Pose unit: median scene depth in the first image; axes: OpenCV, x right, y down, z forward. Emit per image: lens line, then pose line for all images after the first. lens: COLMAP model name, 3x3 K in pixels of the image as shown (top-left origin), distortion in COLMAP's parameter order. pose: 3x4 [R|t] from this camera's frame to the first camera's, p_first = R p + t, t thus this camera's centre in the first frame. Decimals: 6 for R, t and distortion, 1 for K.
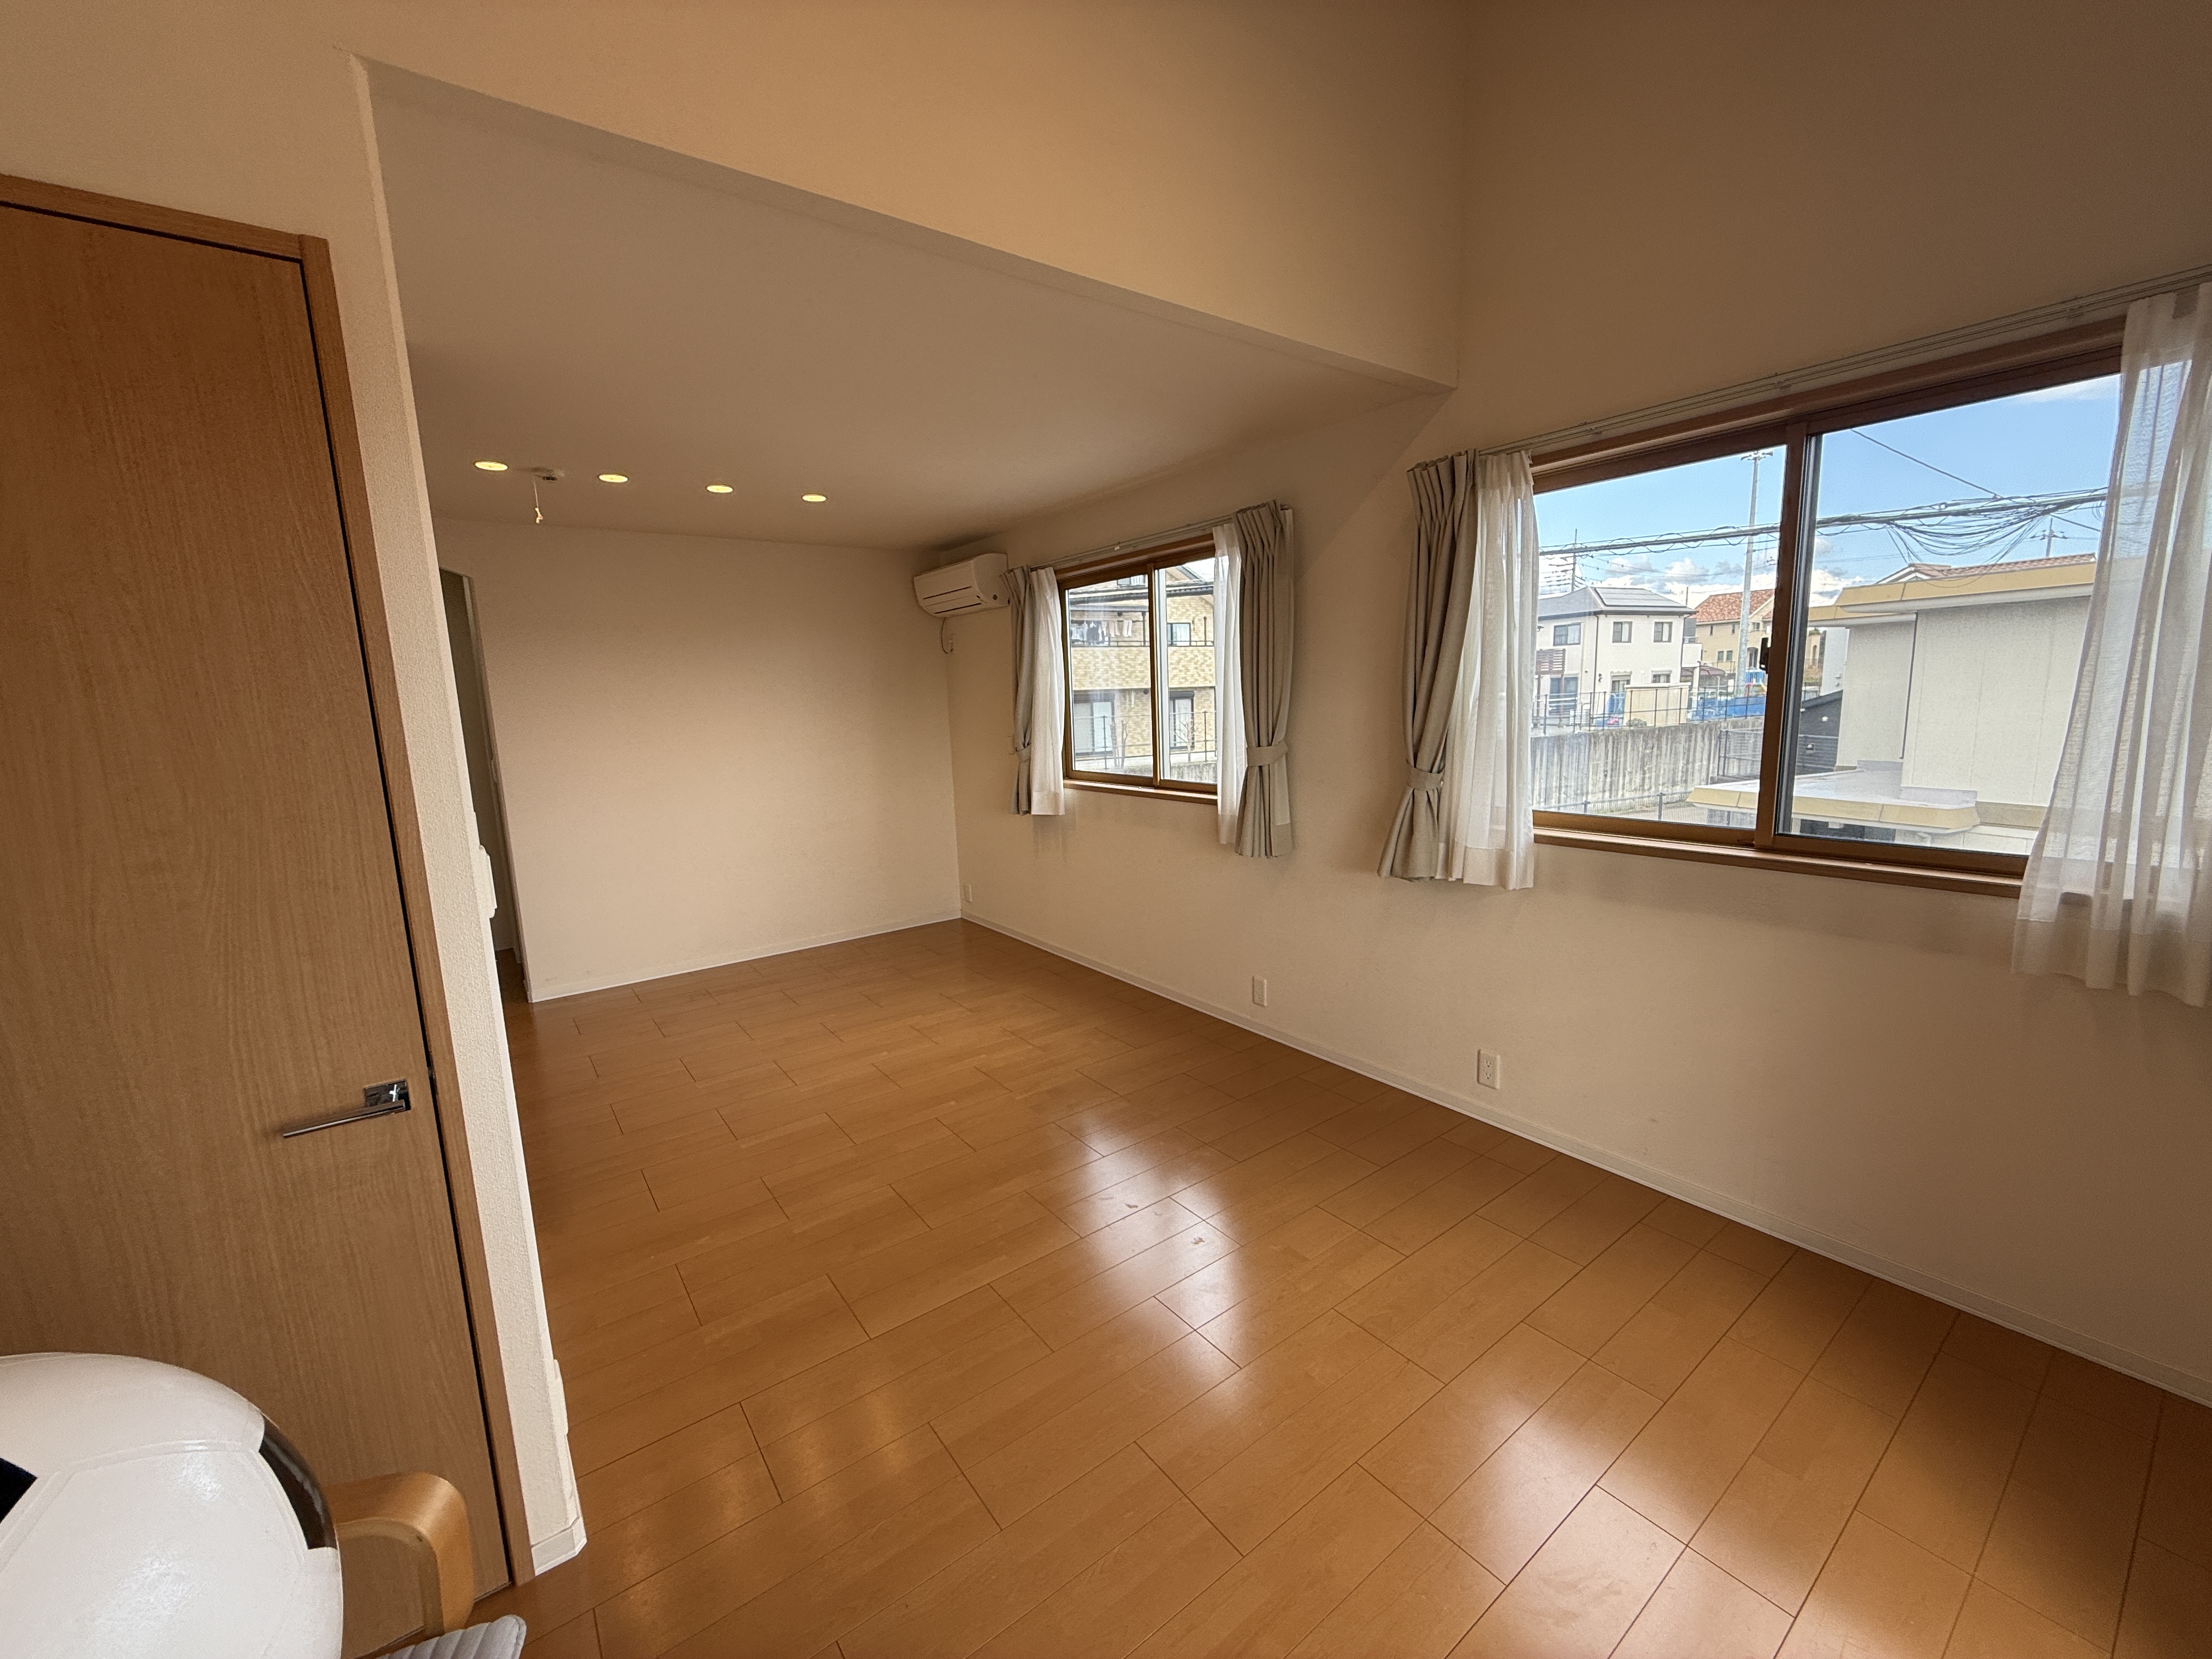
lens RADIAL K [[876.3, 0, 1107.0], [0, 876.3, 829.7], [0, 0, 1]] dist [-0.001631, 0.000082]
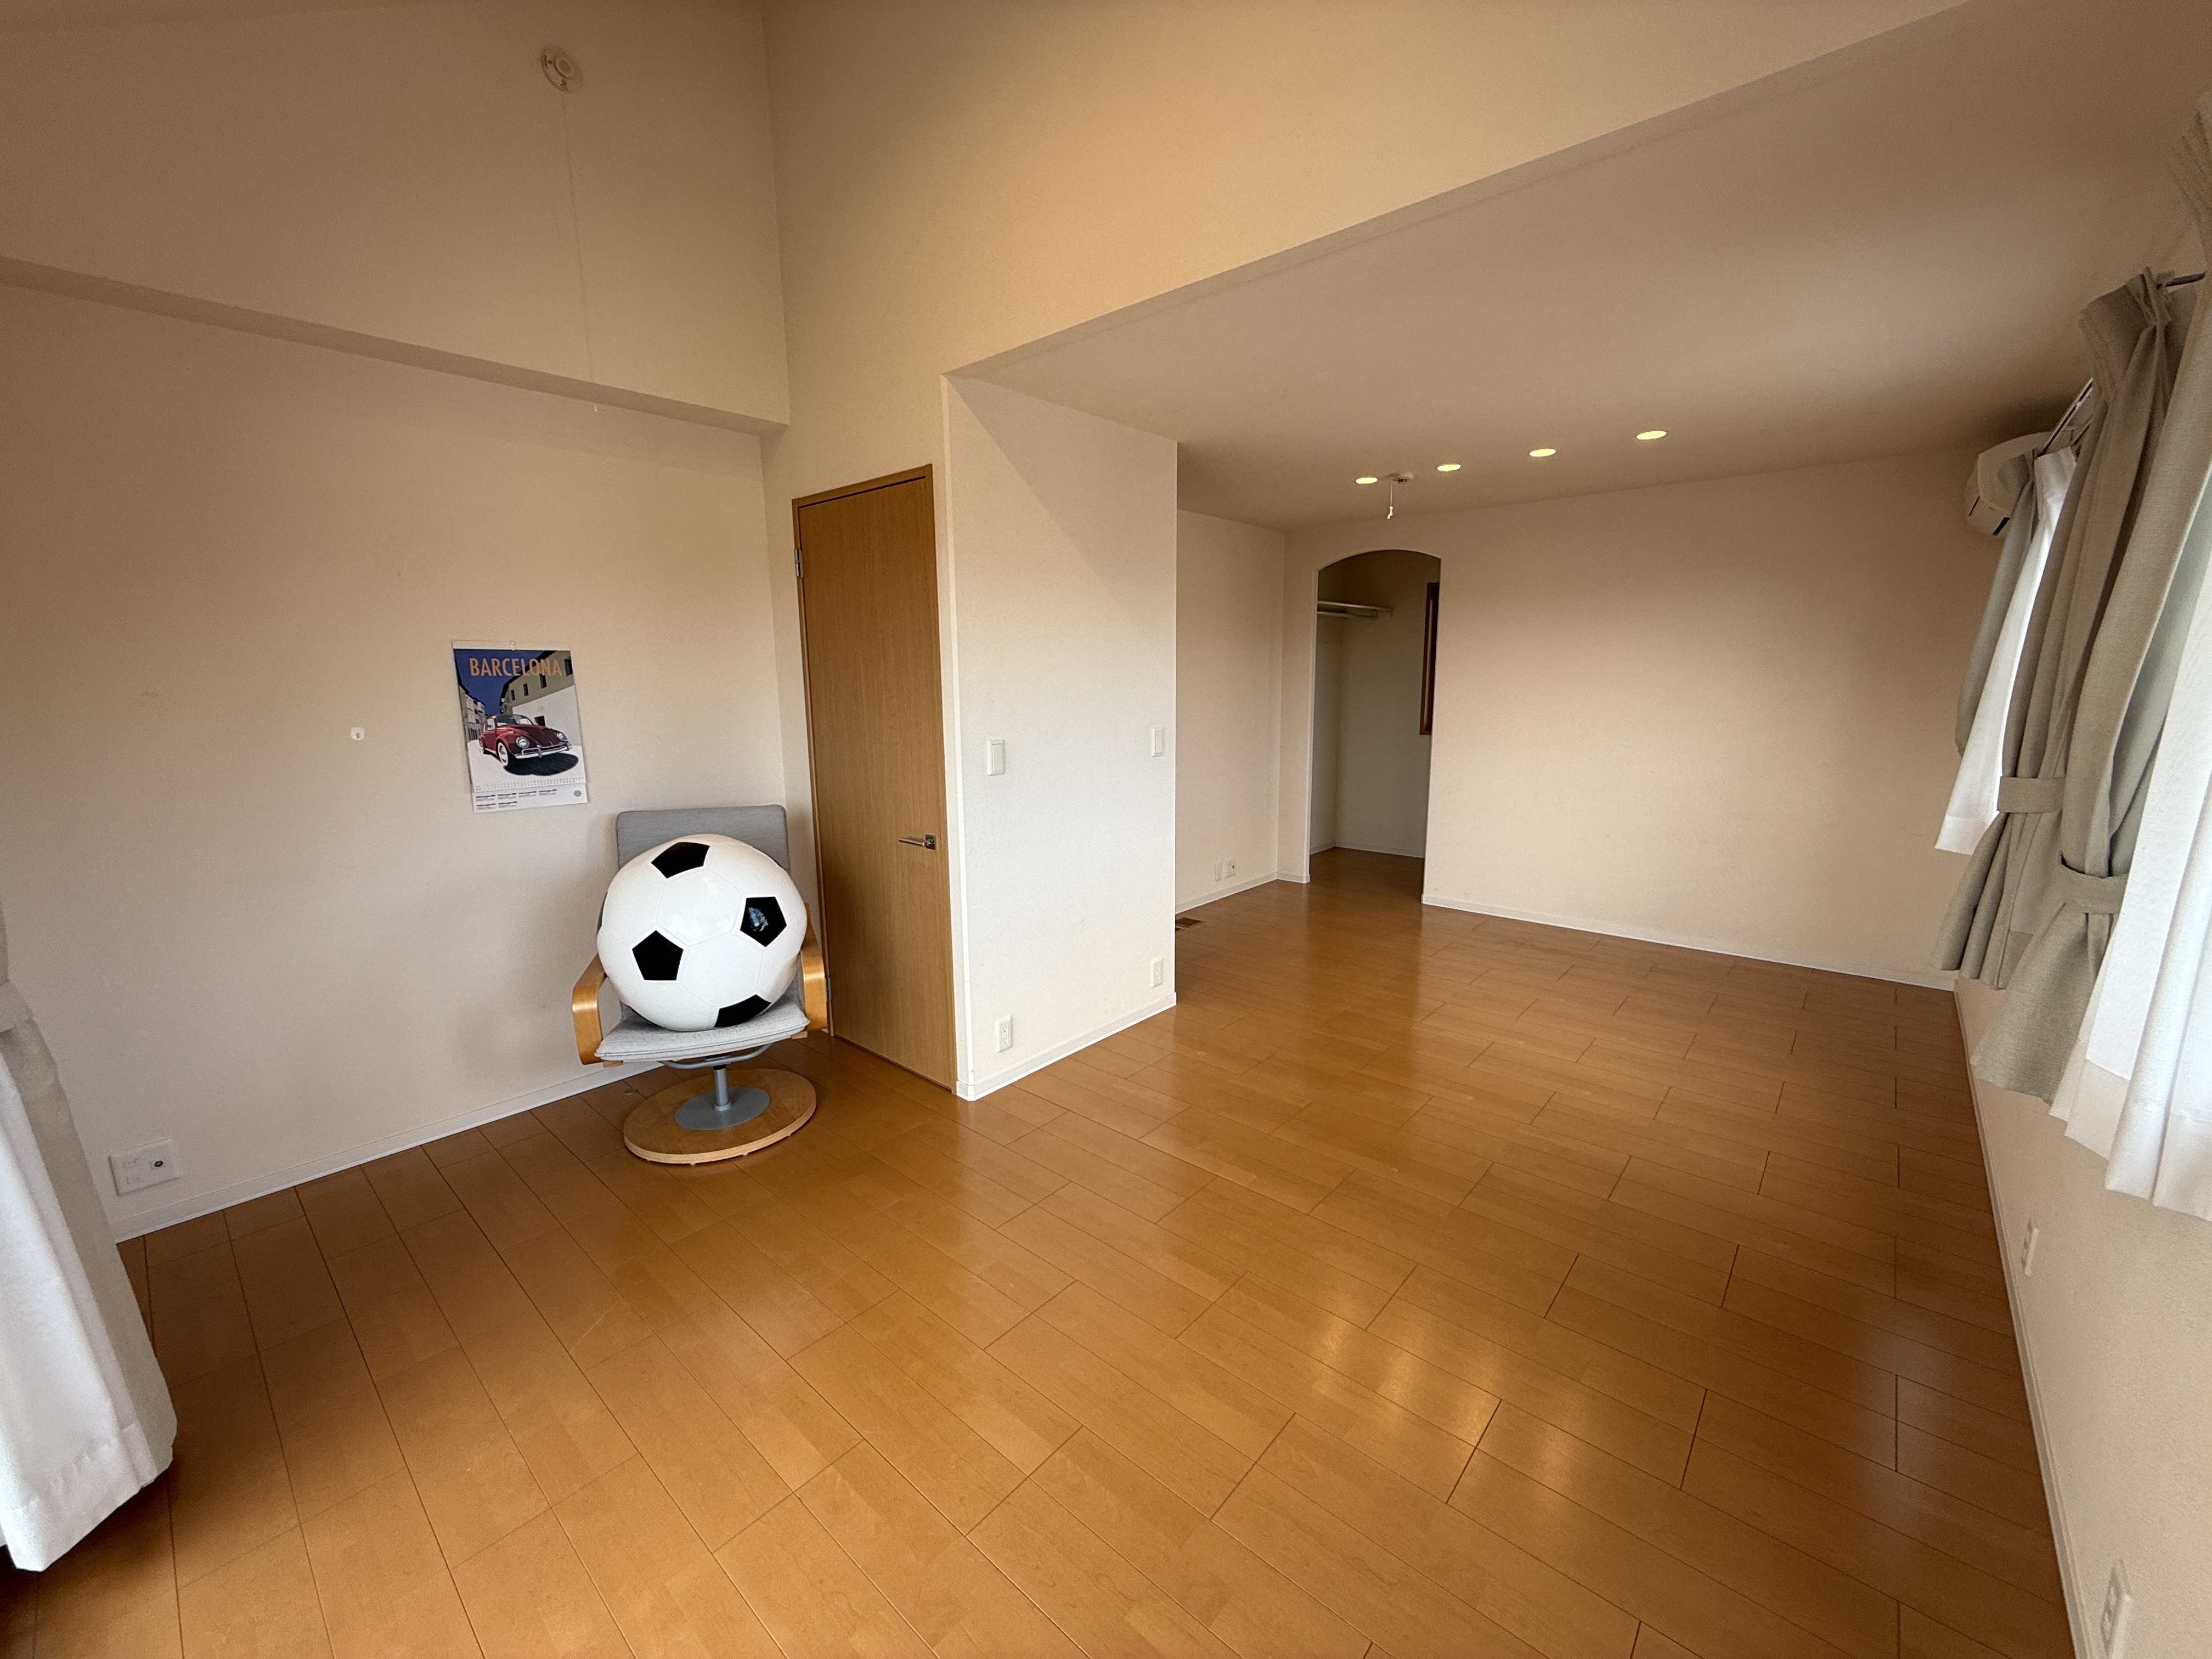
lens RADIAL K [[876.3, 0, 1104.3], [0, 876.3, 837.3], [0, 0, 1]] dist [-0.001631, 0.000082]
pose [[0.211490, 0.211721, -0.954173, 0.531966], [-0.149198, 0.971808, 0.182564, -0.069022], [0.965925, 0.103750, 0.237116, 0.329210]]
